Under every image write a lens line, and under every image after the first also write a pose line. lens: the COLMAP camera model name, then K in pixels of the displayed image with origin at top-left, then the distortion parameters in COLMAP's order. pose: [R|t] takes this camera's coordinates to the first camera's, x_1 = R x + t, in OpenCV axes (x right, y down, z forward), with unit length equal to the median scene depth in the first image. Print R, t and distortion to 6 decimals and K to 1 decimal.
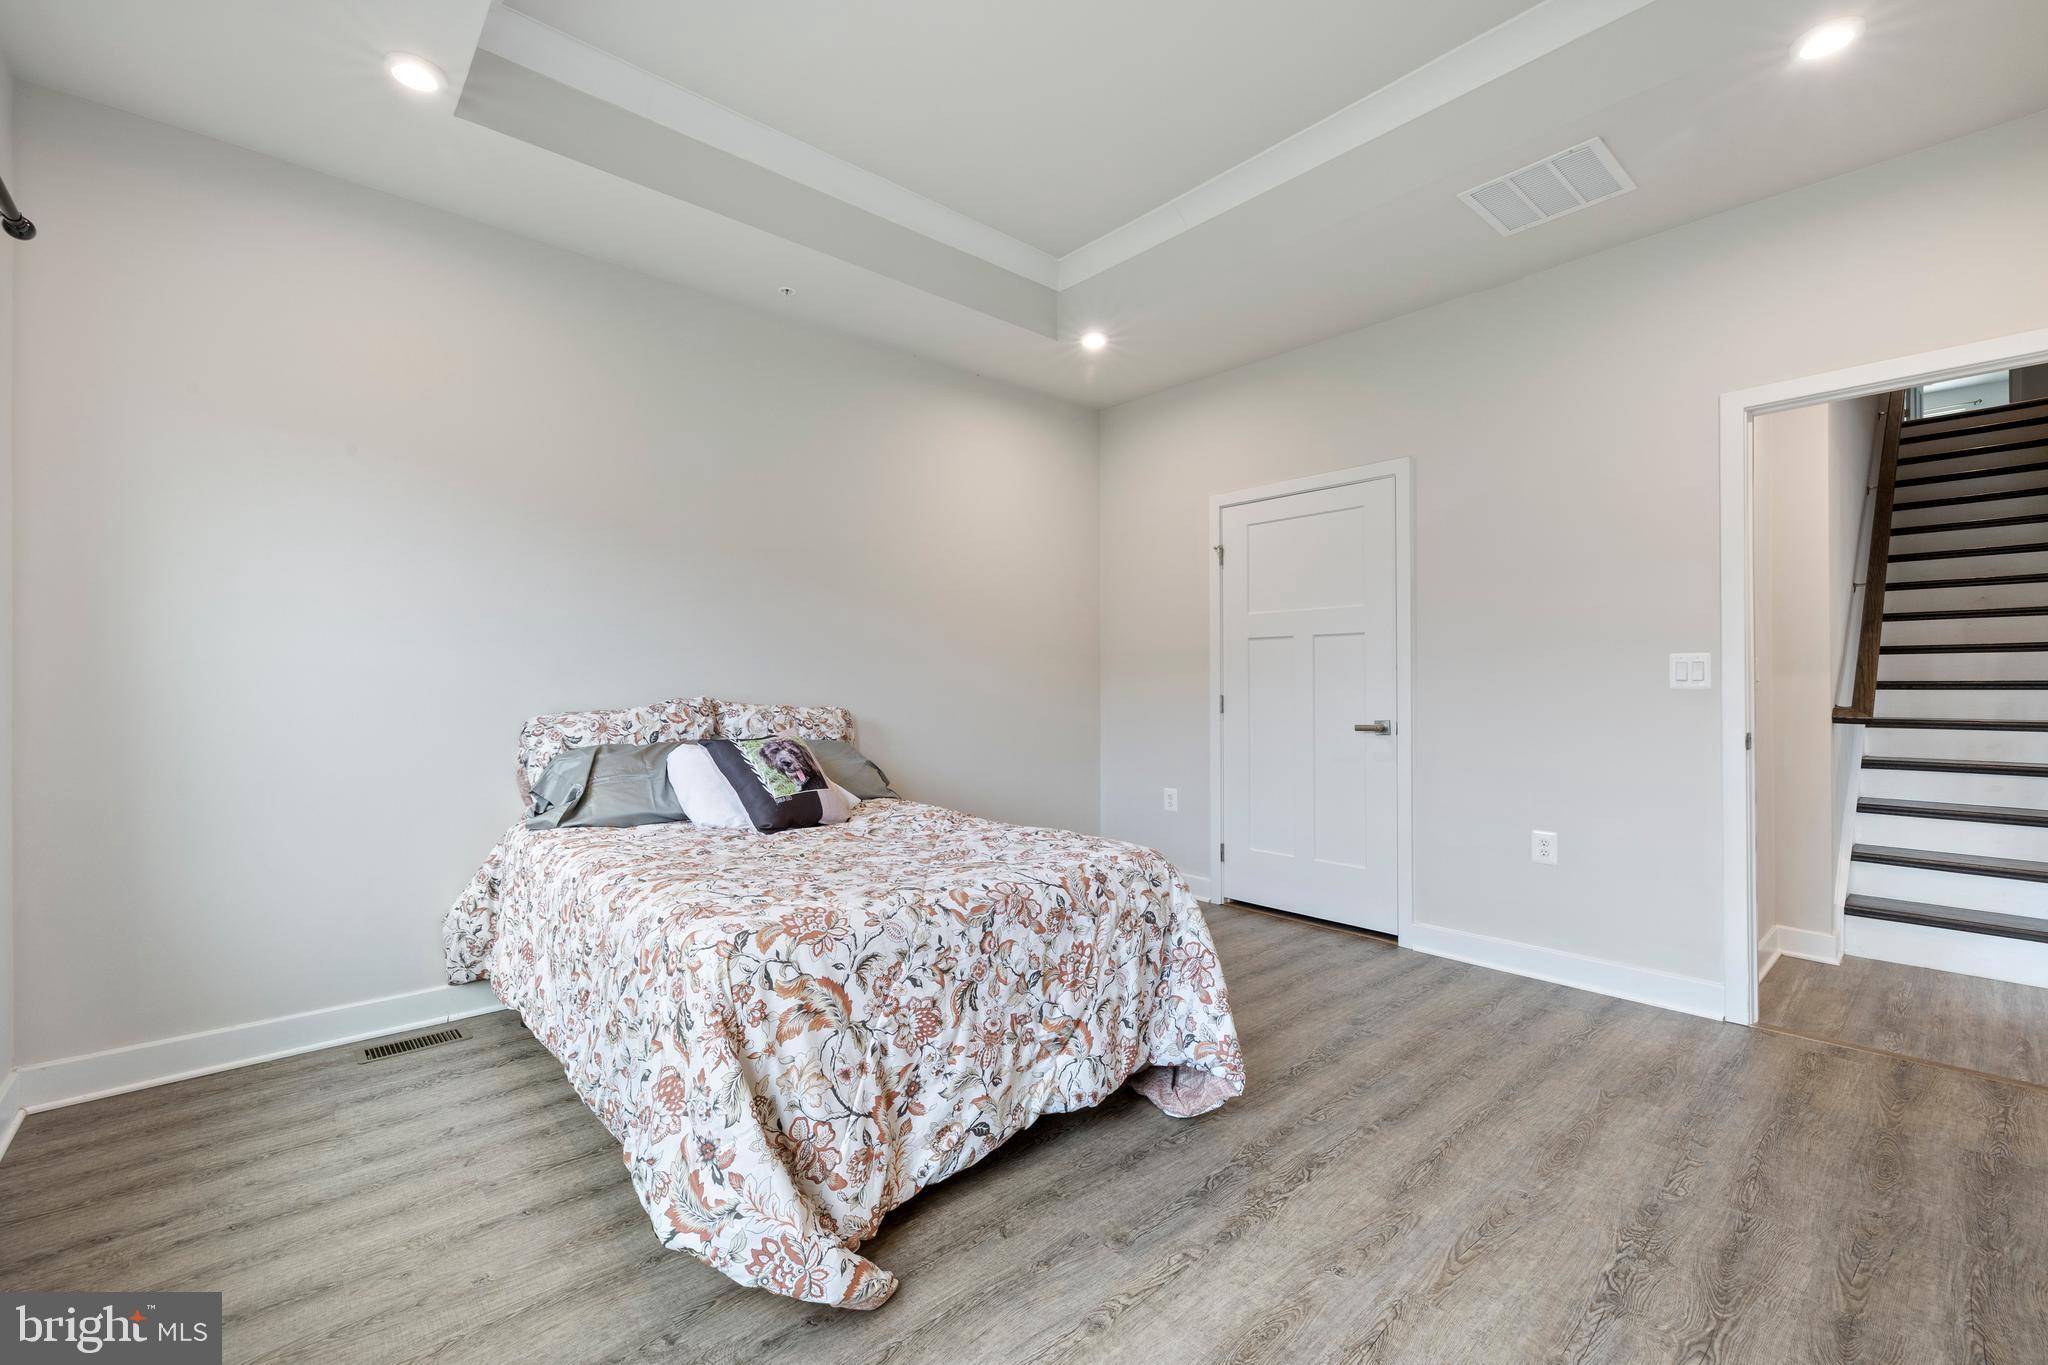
lens RADIAL K [[863.1, 0, 1014.7], [0, 863.1, 684.4], [0, 0, 1]] dist [0.002613, 0.000831]
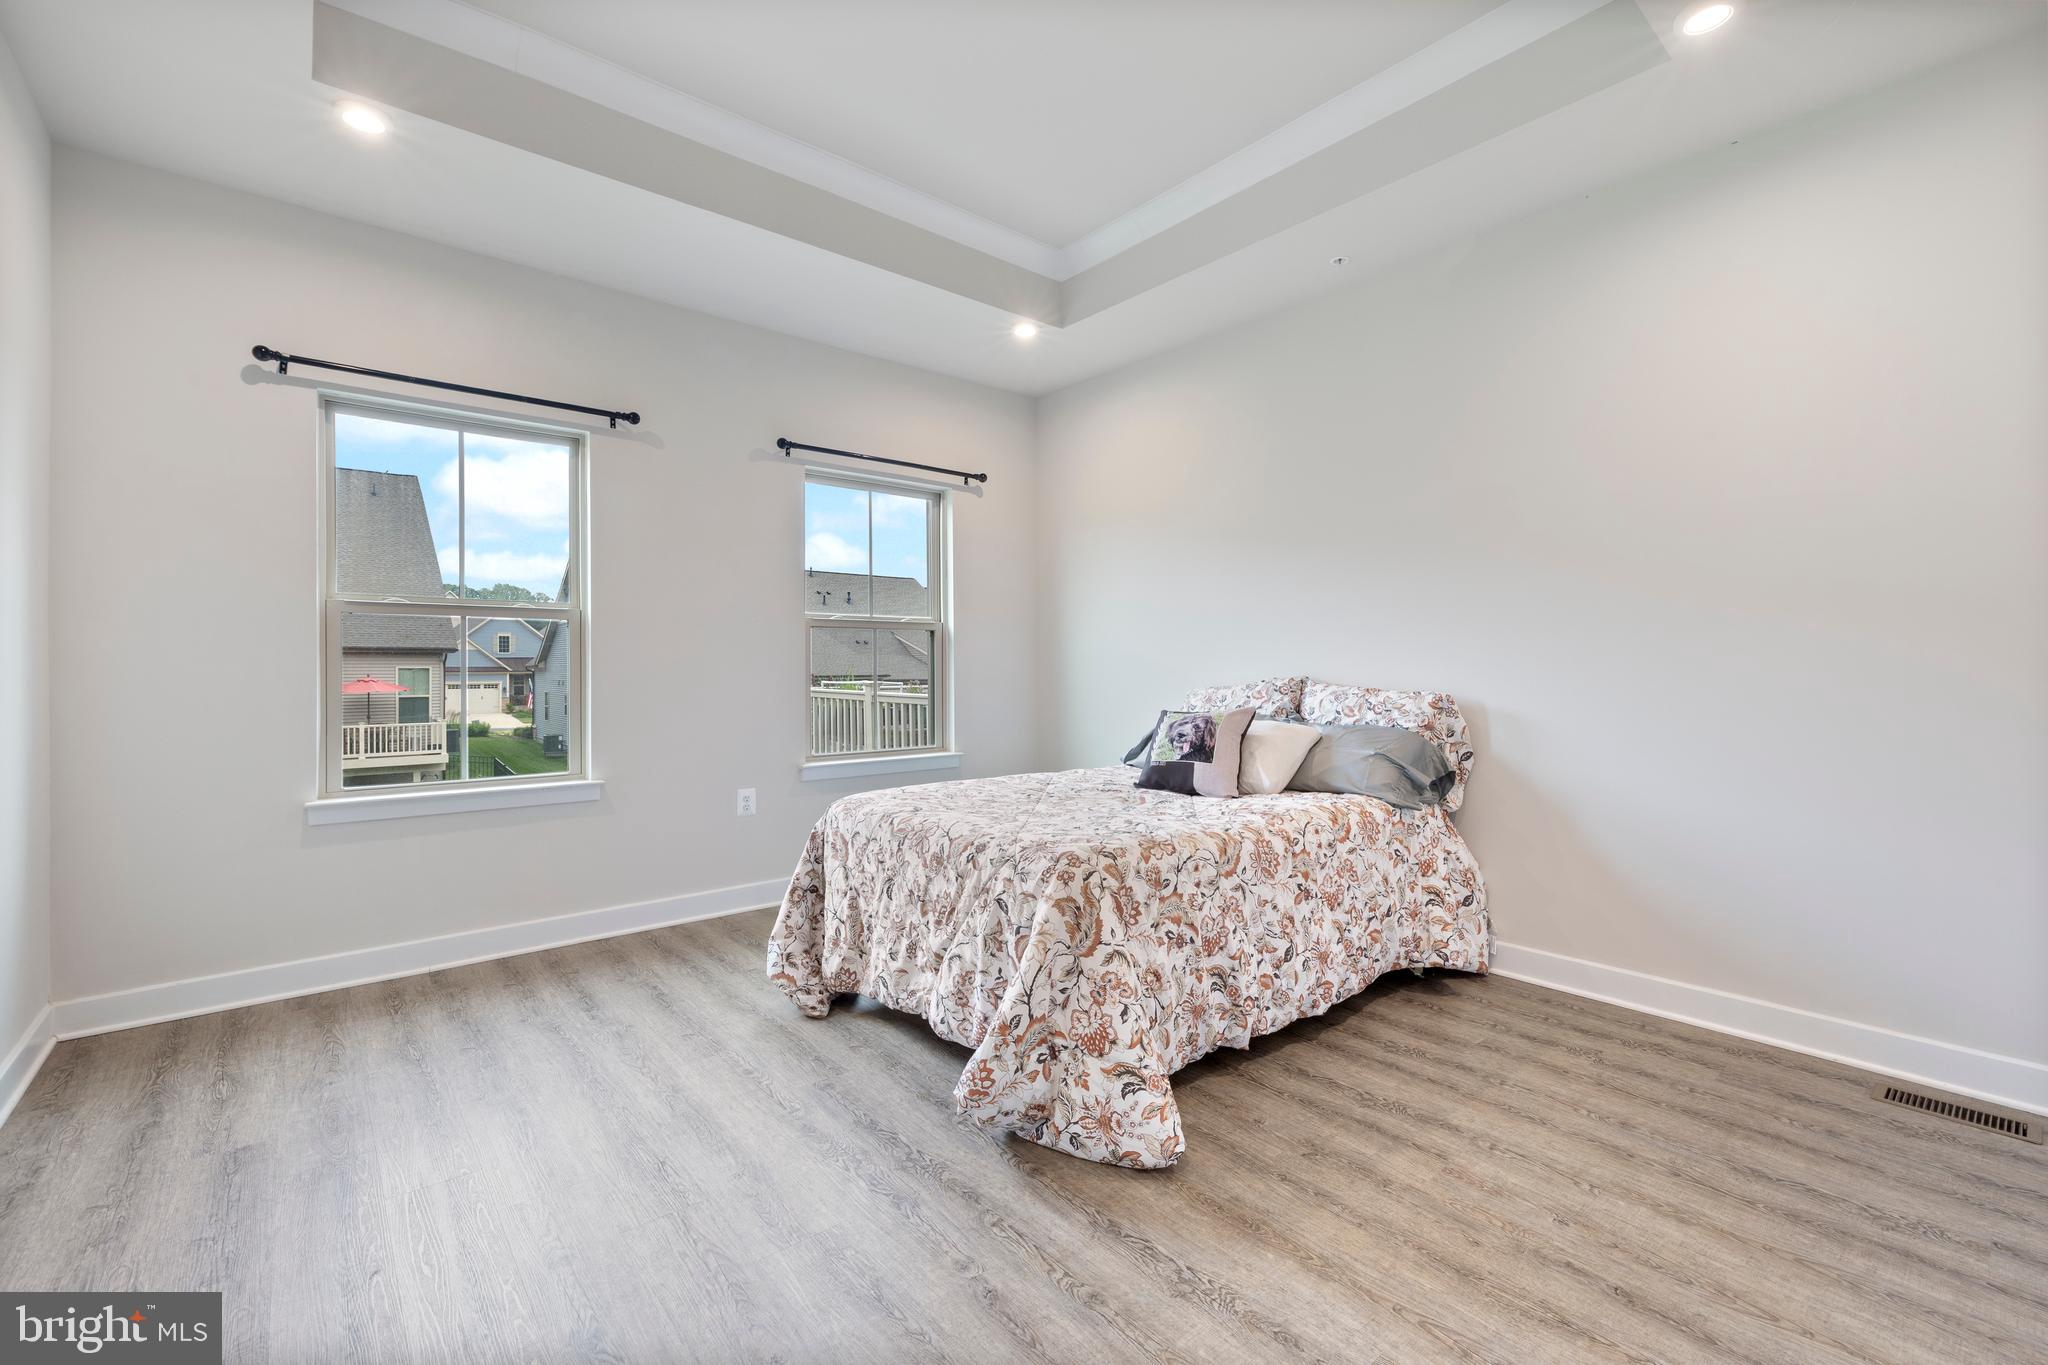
lens RADIAL K [[863.1, 0, 1012.6], [0, 863.1, 666.0], [0, 0, 1]] dist [0.002613, 0.000831]
pose [[-0.042803, -0.003373, -0.999078, 1.157546], [0.002968, 0.999989, -0.003503, 0.004689], [0.999079, -0.003116, -0.042792, 1.083489]]
